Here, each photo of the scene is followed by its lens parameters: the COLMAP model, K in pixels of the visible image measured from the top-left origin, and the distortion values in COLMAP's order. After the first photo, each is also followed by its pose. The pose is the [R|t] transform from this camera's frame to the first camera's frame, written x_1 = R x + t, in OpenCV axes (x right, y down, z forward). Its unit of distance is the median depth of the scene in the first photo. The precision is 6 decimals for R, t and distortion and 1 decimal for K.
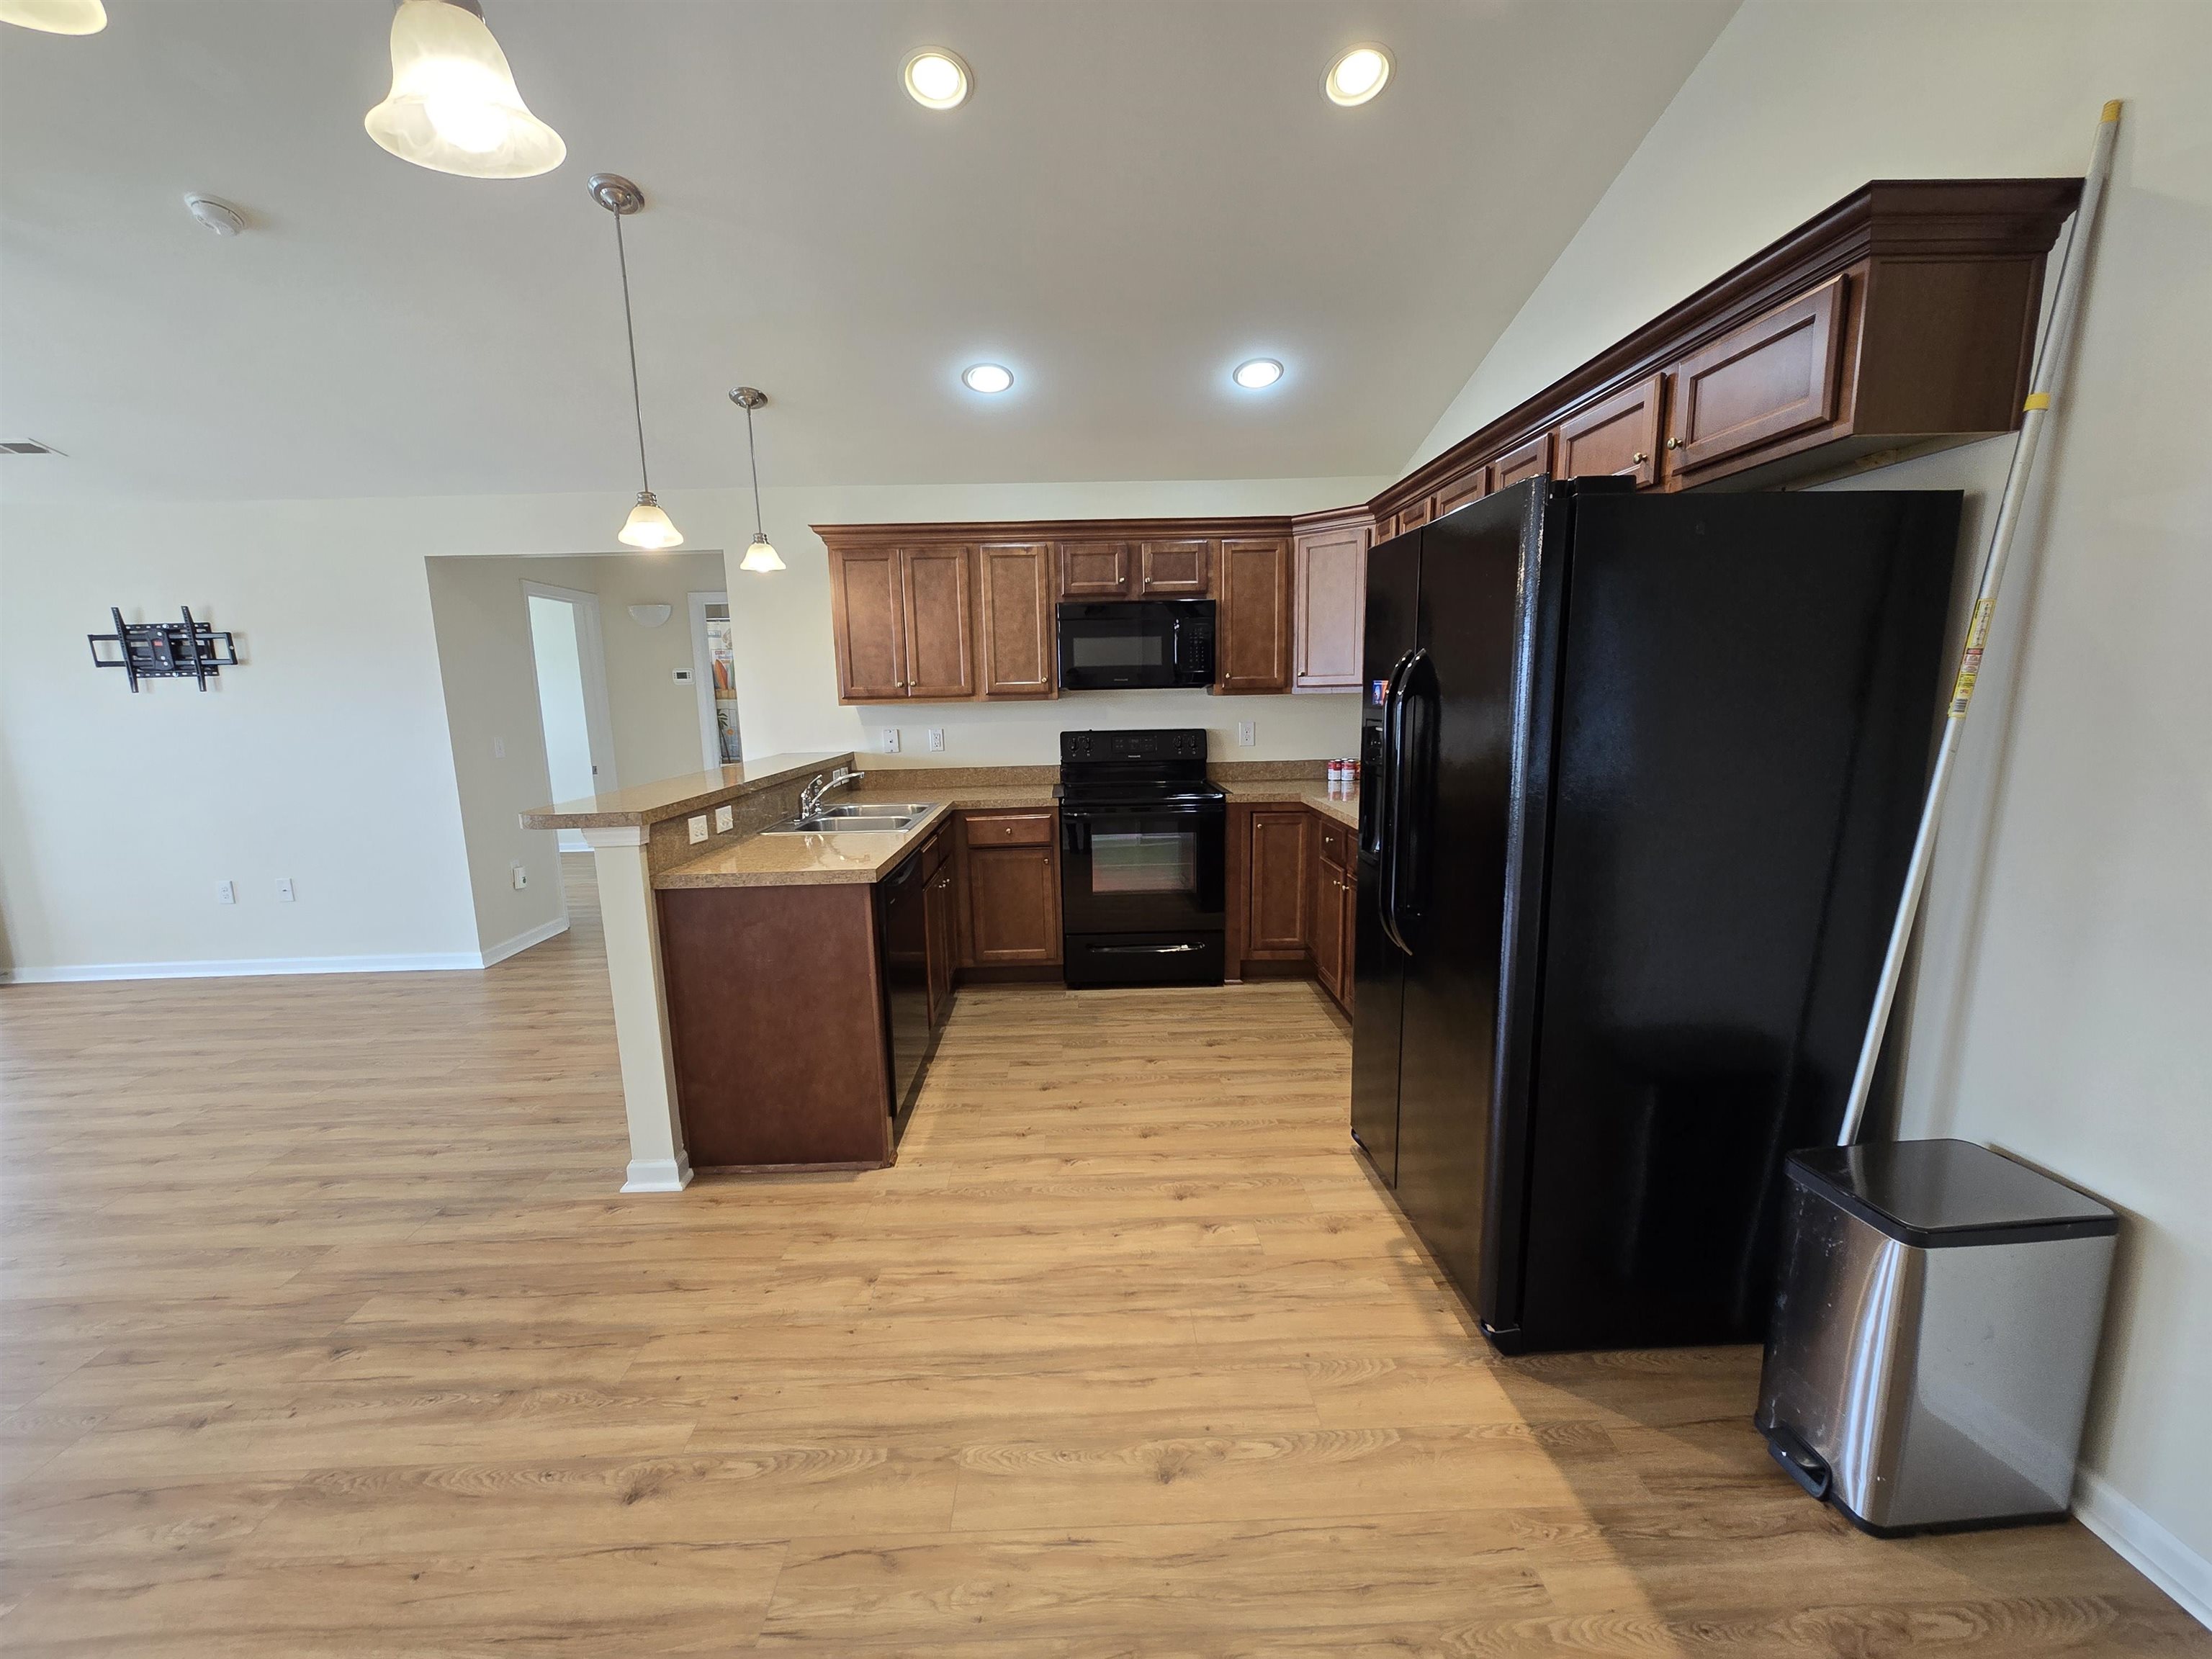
lens RADIAL K [[904.1, 0, 1100.8], [0, 904.1, 838.7], [0, 0, 1]] dist [-0.009756, 0.003708]
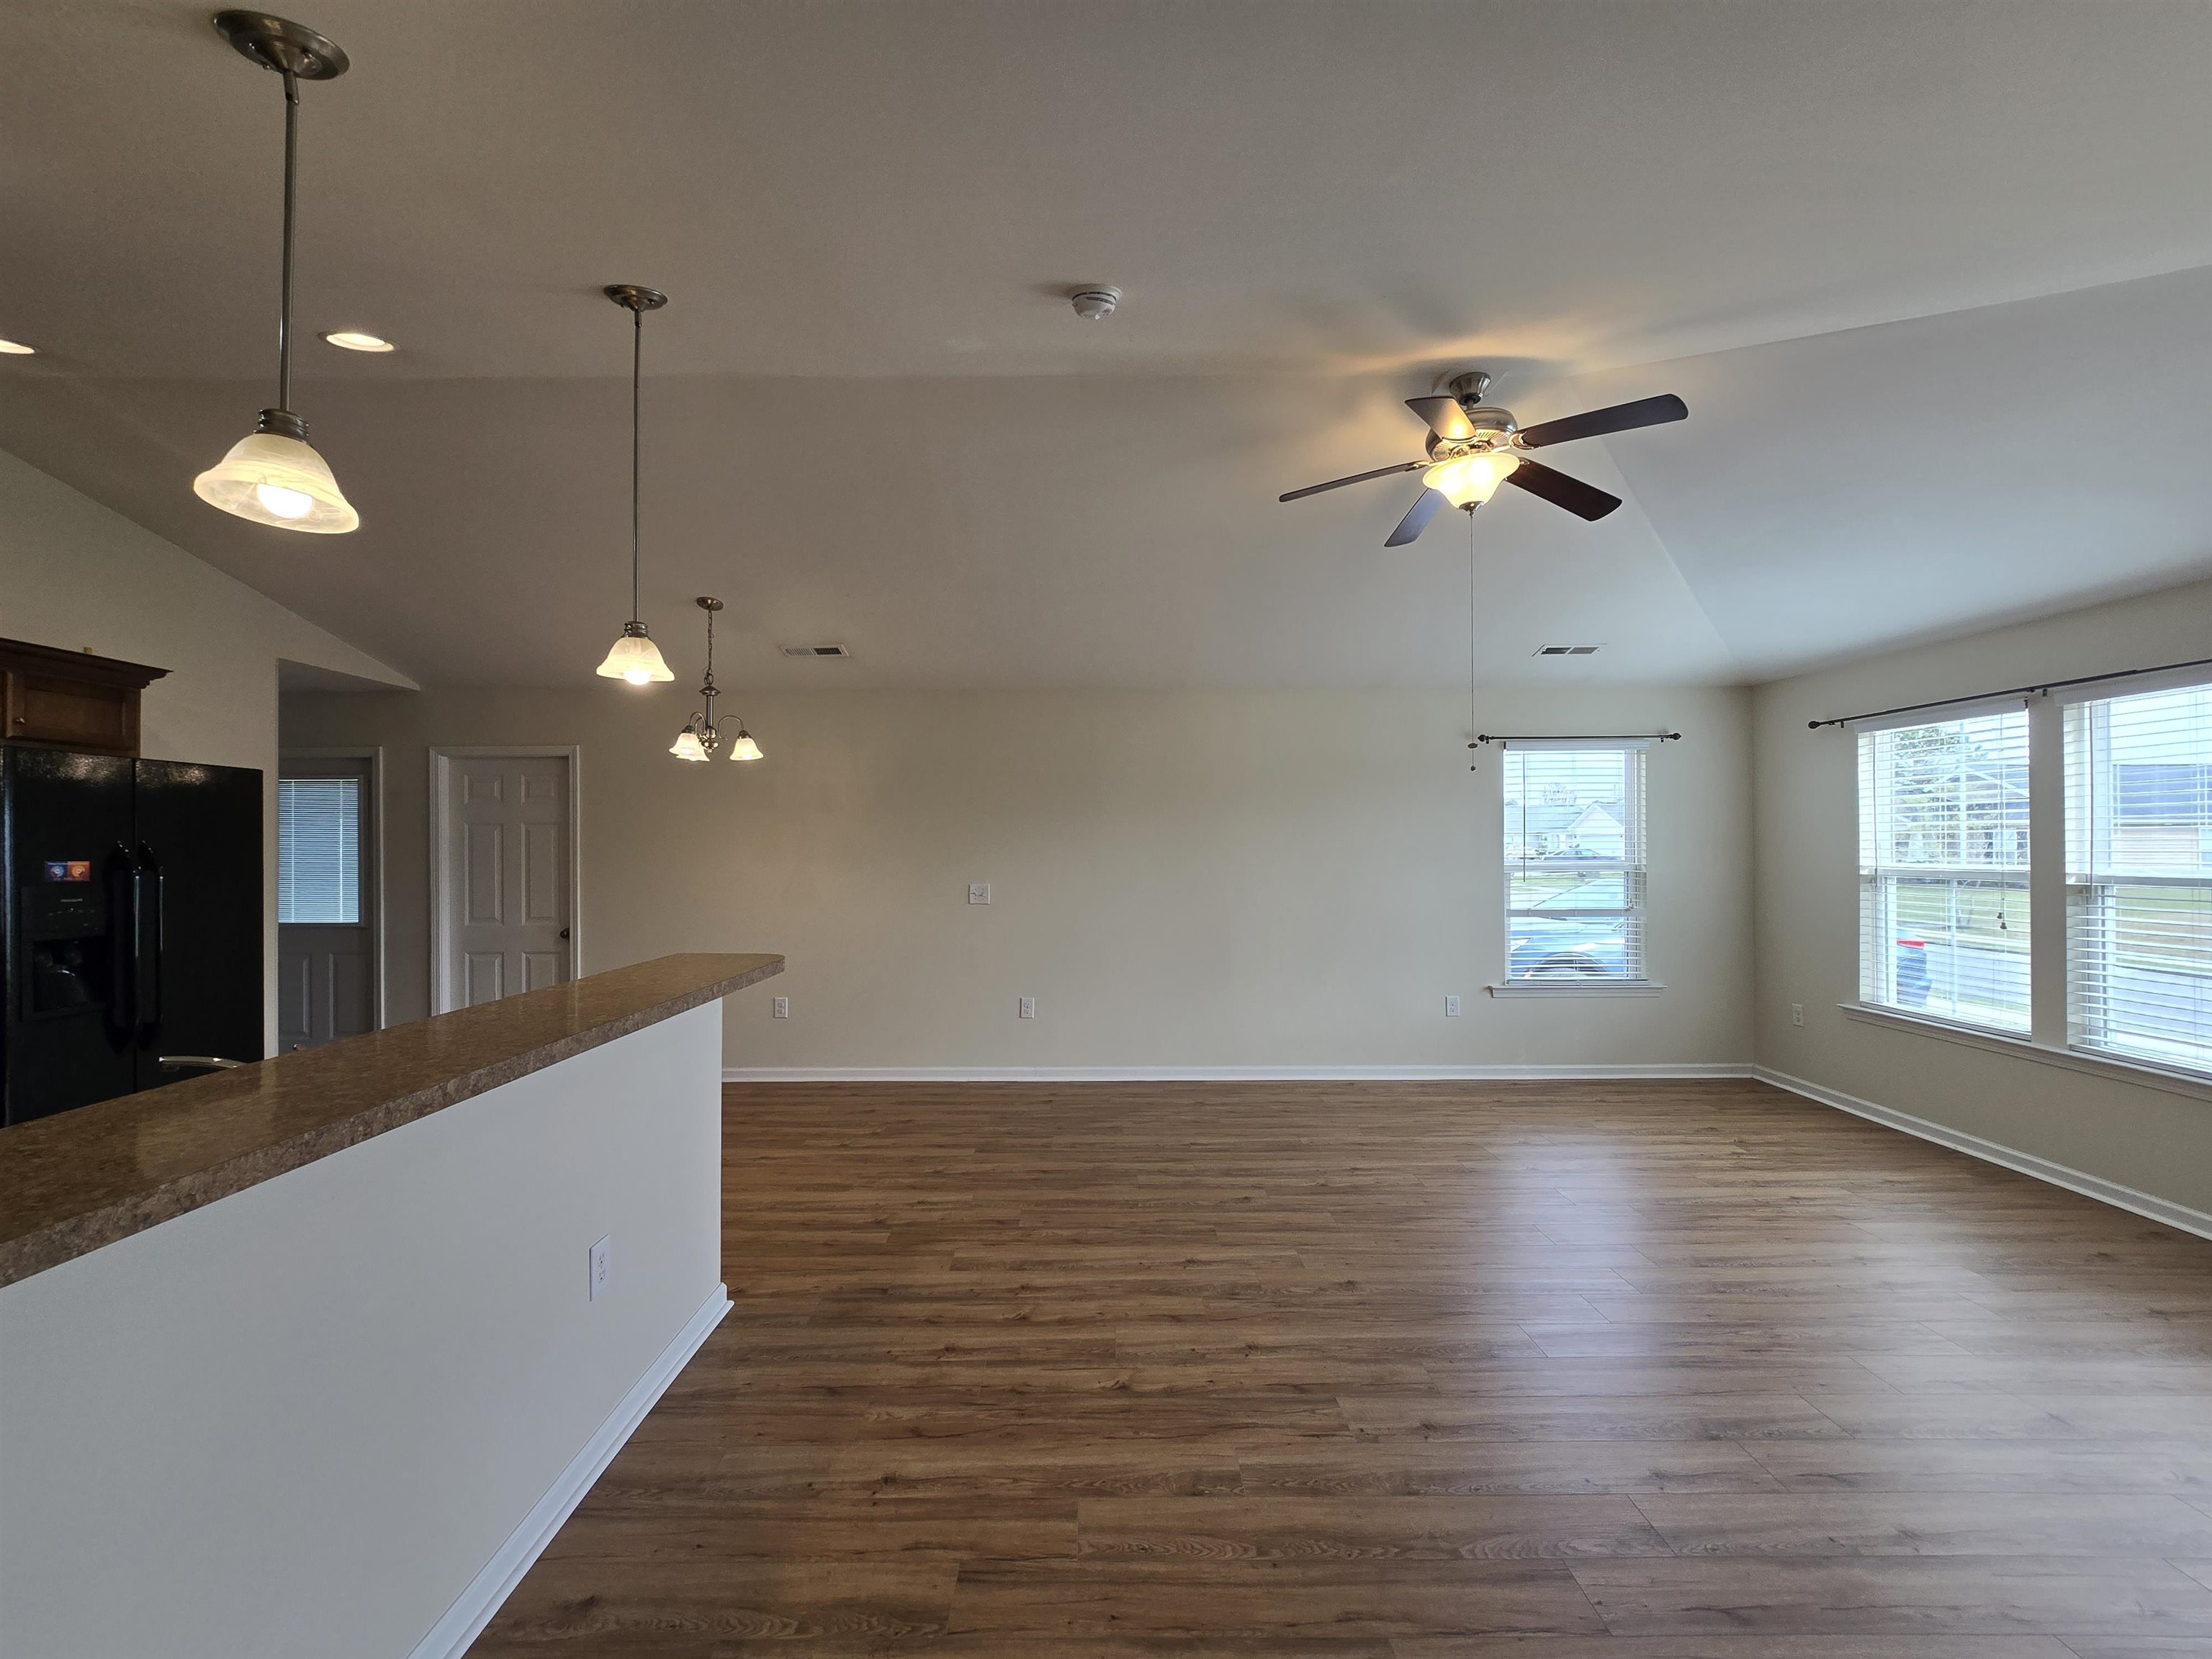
lens RADIAL K [[904.1, 0, 1095.8], [0, 904.1, 843.5], [0, 0, 1]] dist [-0.009756, 0.003708]
pose [[-0.999422, 0.025489, 0.022506, -0.775331], [0.028771, 0.986664, 0.160208, -0.244210], [-0.018122, 0.160763, -0.986827, 1.519420]]
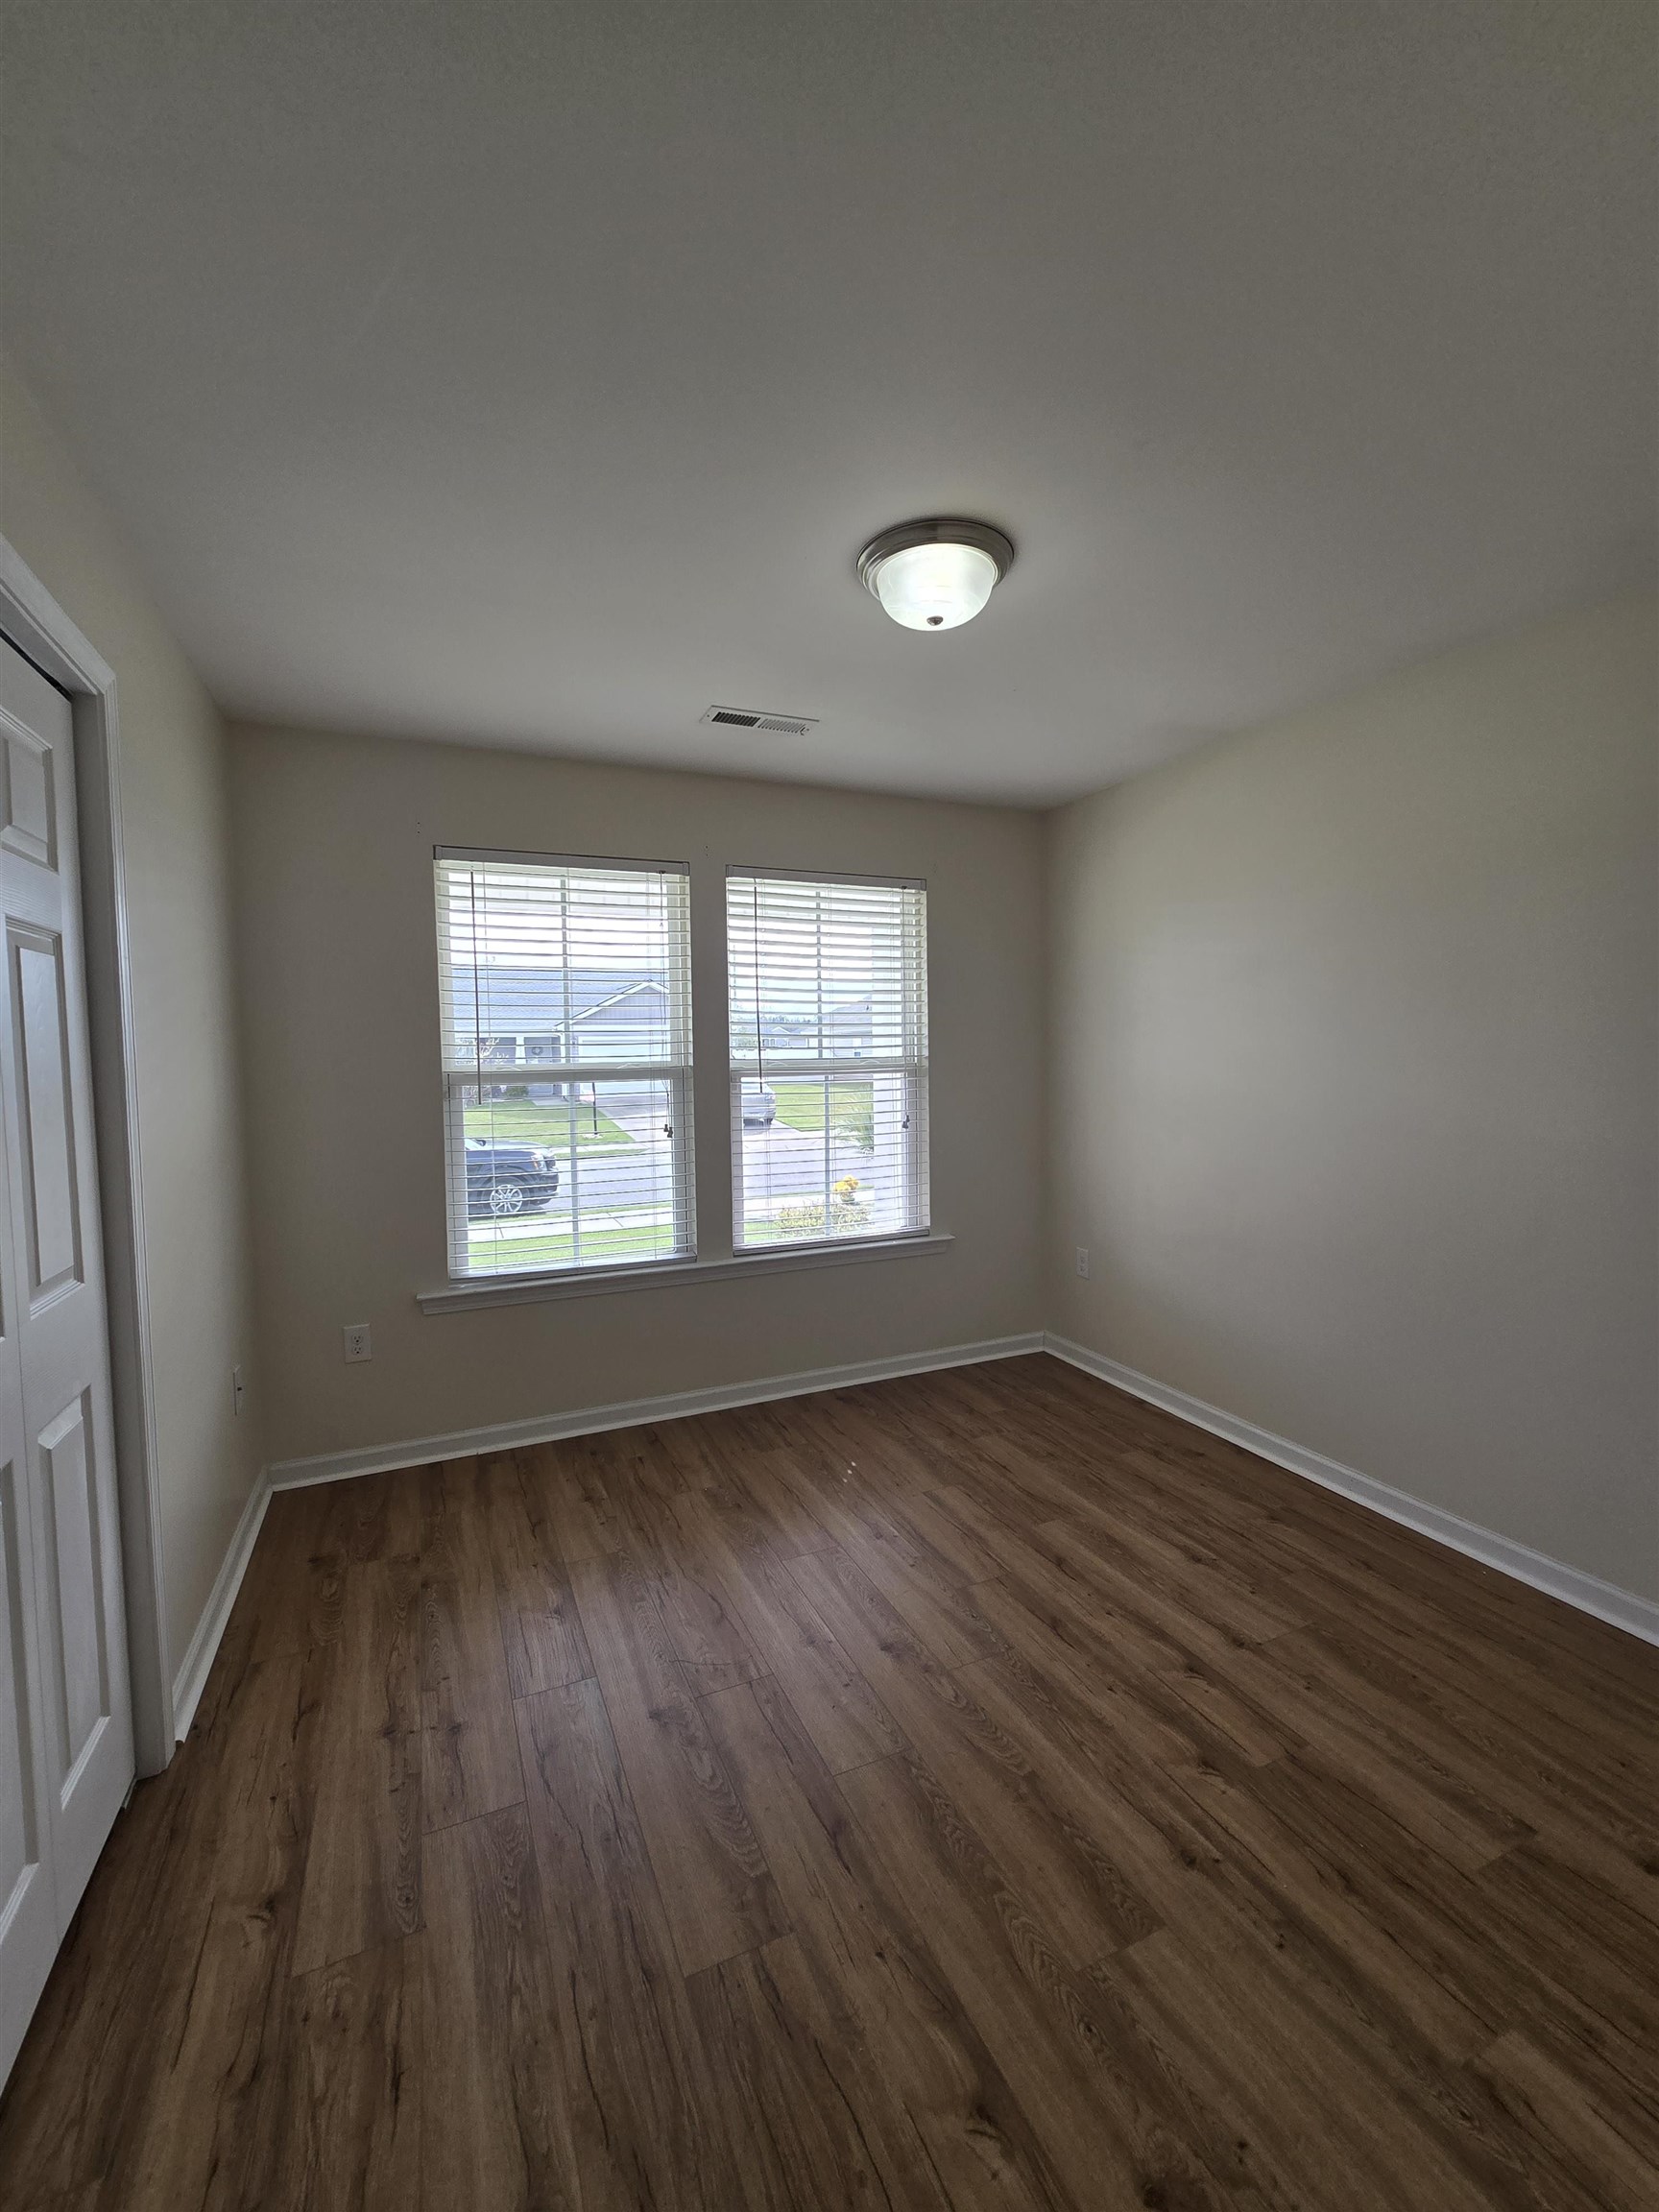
lens RADIAL K [[904.1, 0, 829.5], [0, 904.1, 1092.3], [0, 0, 1]] dist [-0.009756, 0.003708]
pose [[0.369923, 0.068874, -0.926506, -0.959180], [-0.158044, 0.987378, 0.010297, 0.005493], [0.915521, 0.142620, 0.376139, 0.109550]]
